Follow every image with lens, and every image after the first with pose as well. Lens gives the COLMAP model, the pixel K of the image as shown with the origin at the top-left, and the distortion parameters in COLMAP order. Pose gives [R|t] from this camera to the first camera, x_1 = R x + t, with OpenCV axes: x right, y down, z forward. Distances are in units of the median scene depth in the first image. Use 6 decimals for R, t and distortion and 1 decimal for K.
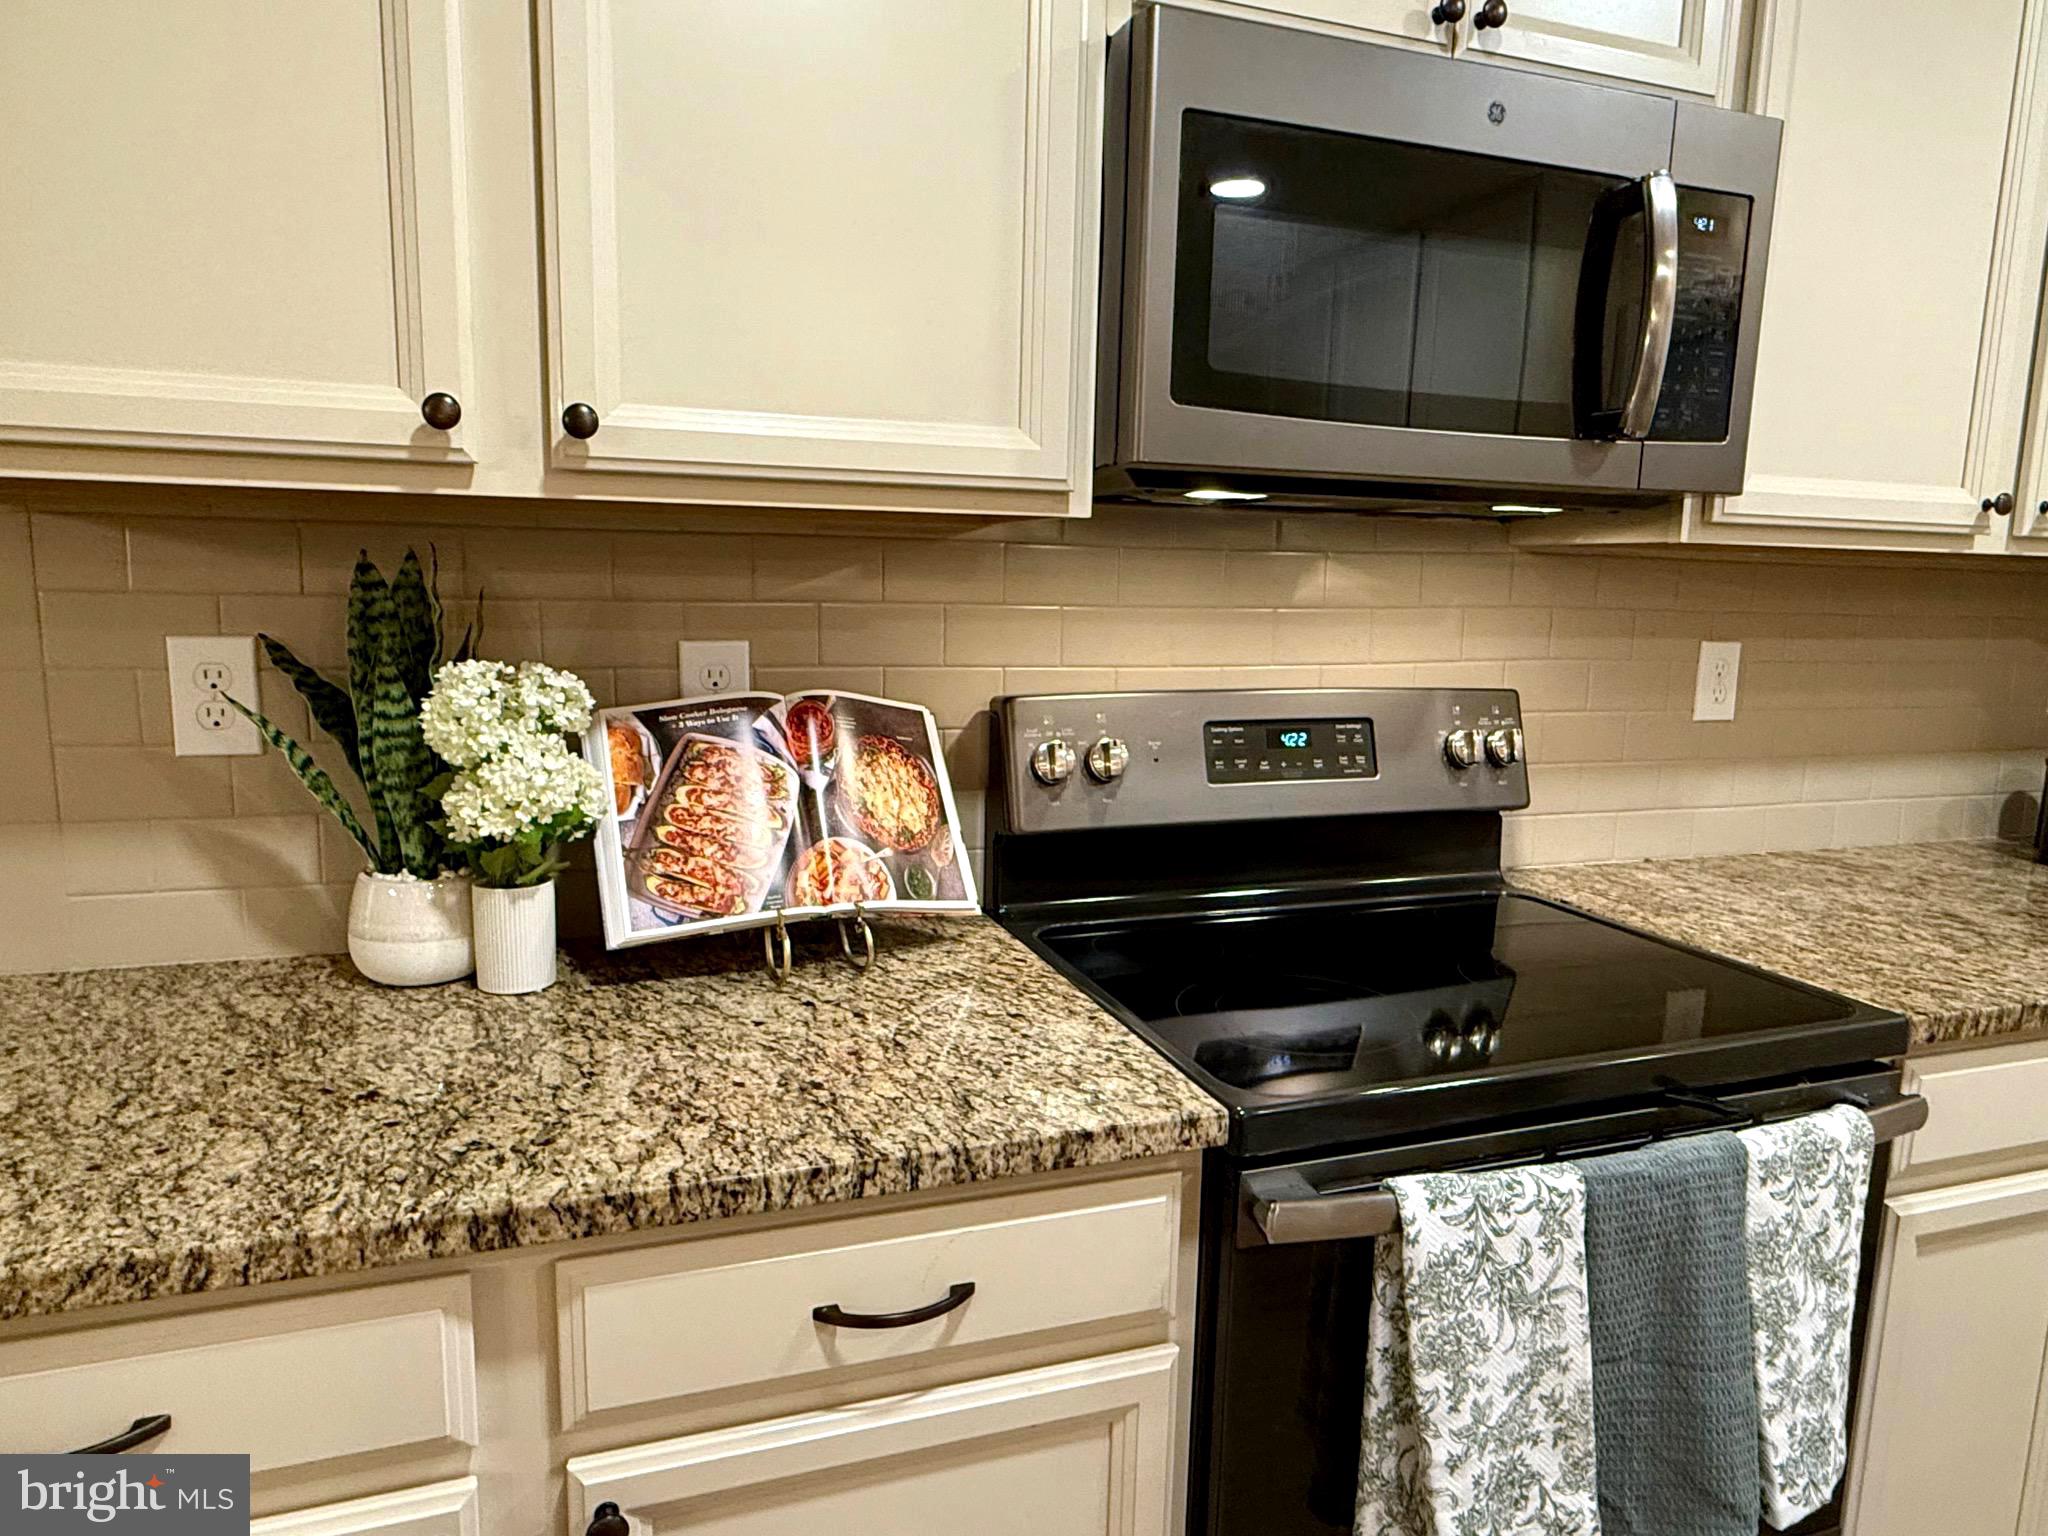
lens RADIAL K [[1260.2, 0, 1007.1], [0, 1260.2, 768.6], [0, 0, 1]] dist [-0.000376, 0.003122]
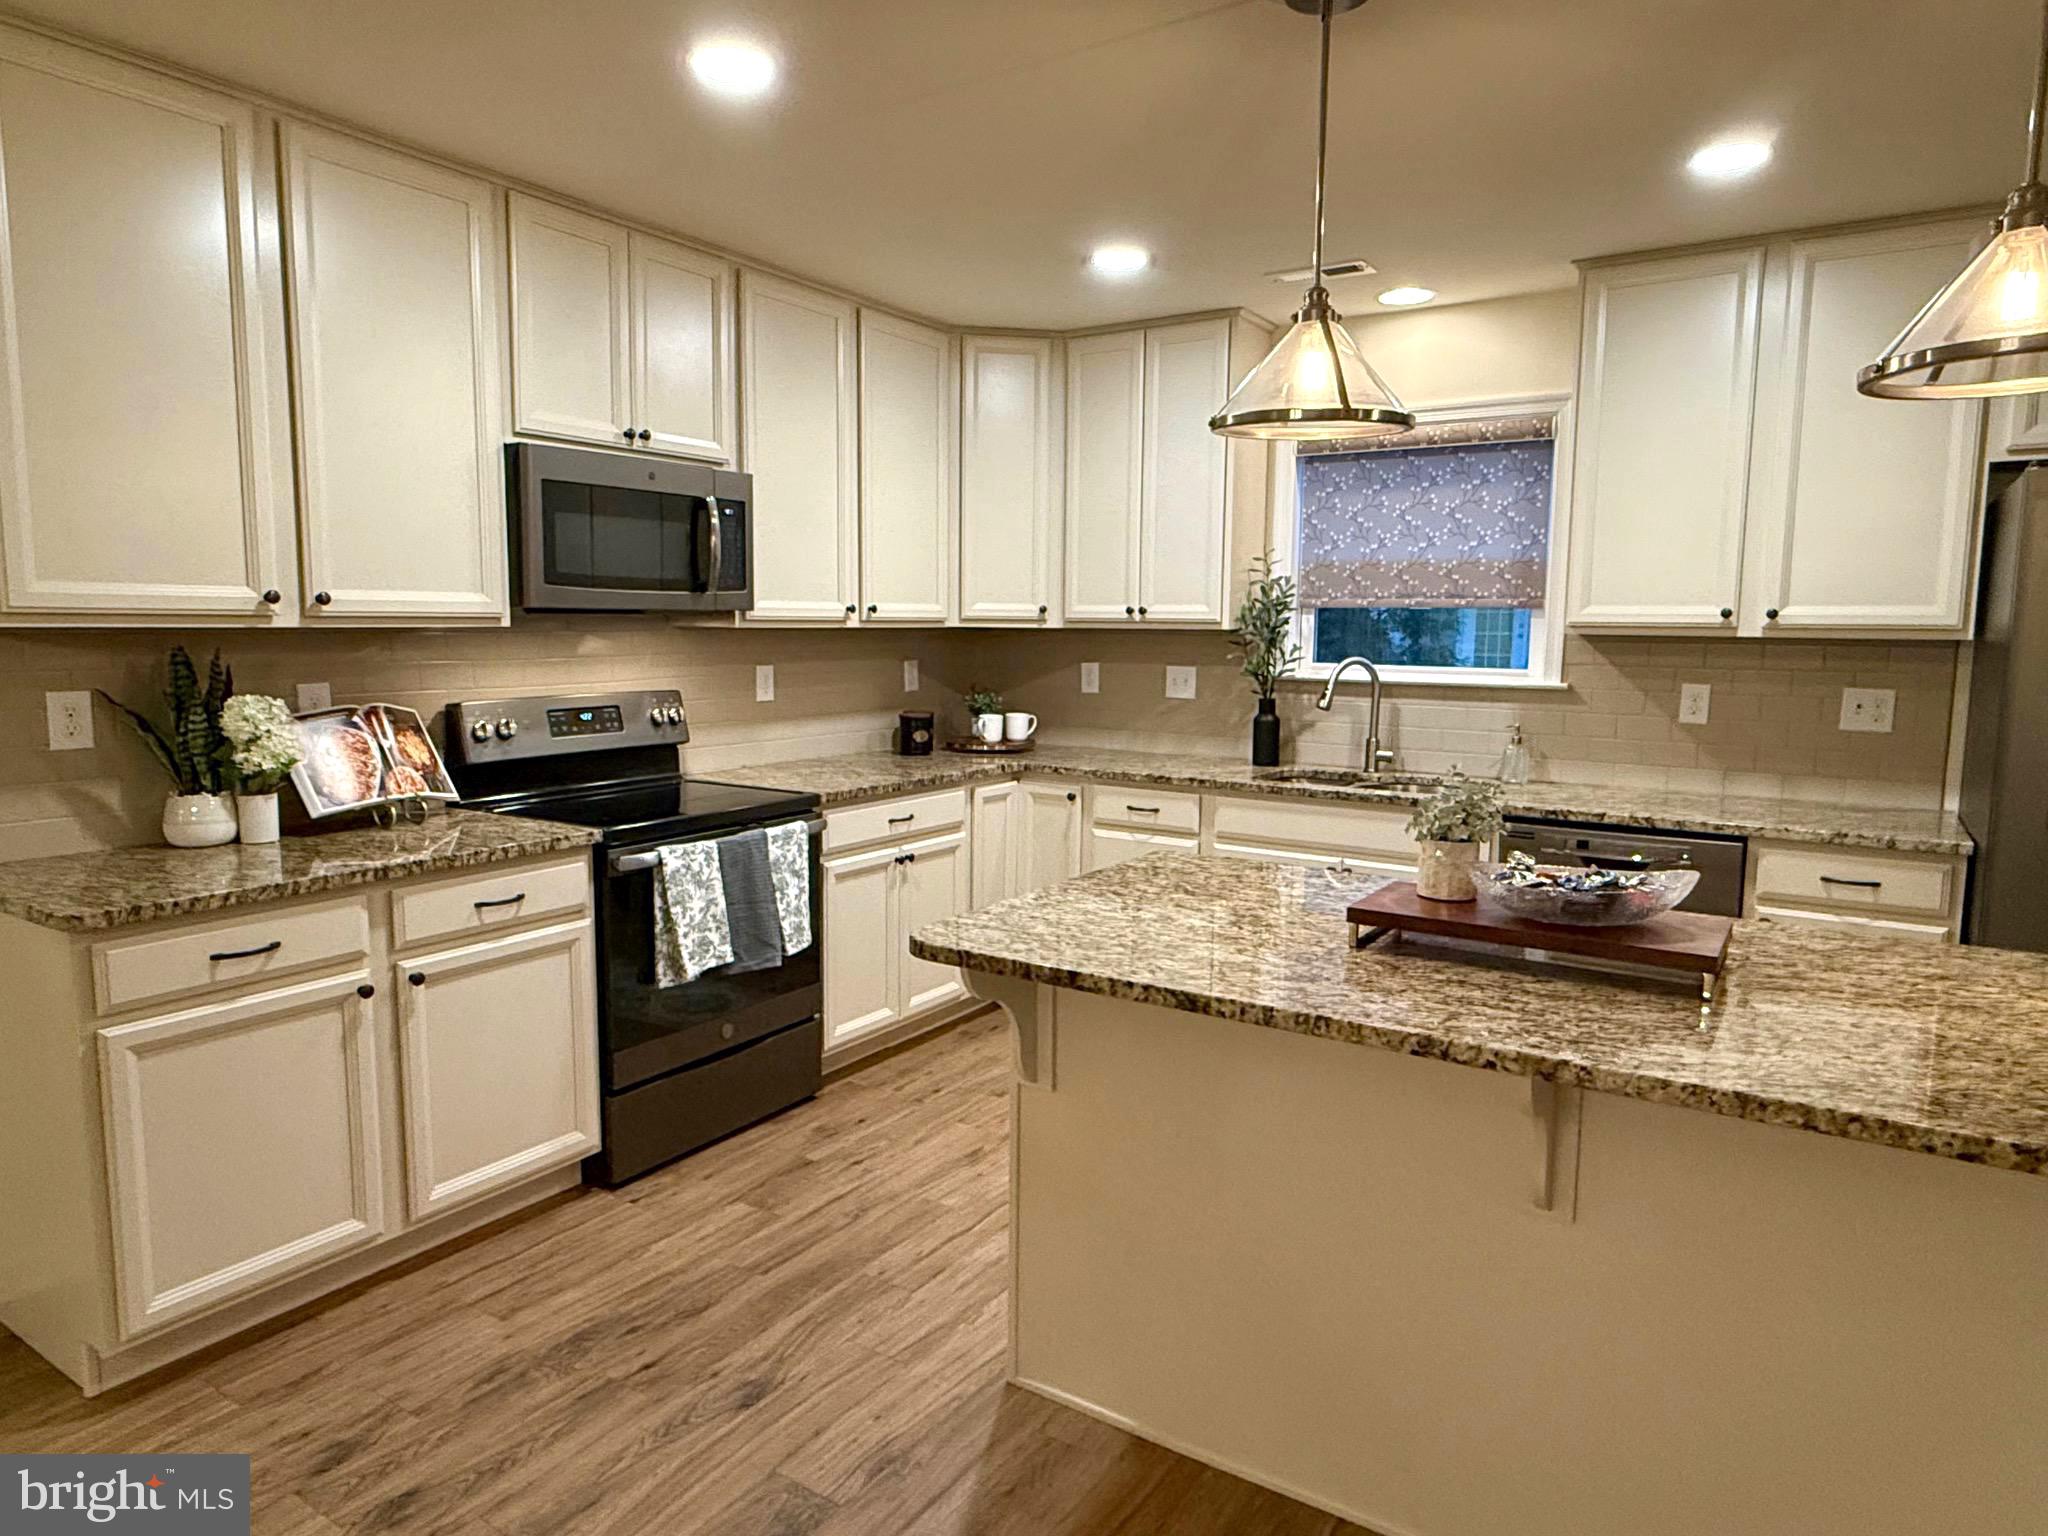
lens RADIAL K [[1260.2, 0, 1029.0], [0, 1260.2, 758.4], [0, 0, 1]] dist [-0.000376, 0.003122]
pose [[0.788661, -0.080679, 0.609512, -0.660623], [0.097339, 0.995234, 0.005787, 0.145271], [-0.607074, 0.054766, 0.792756, -1.579509]]
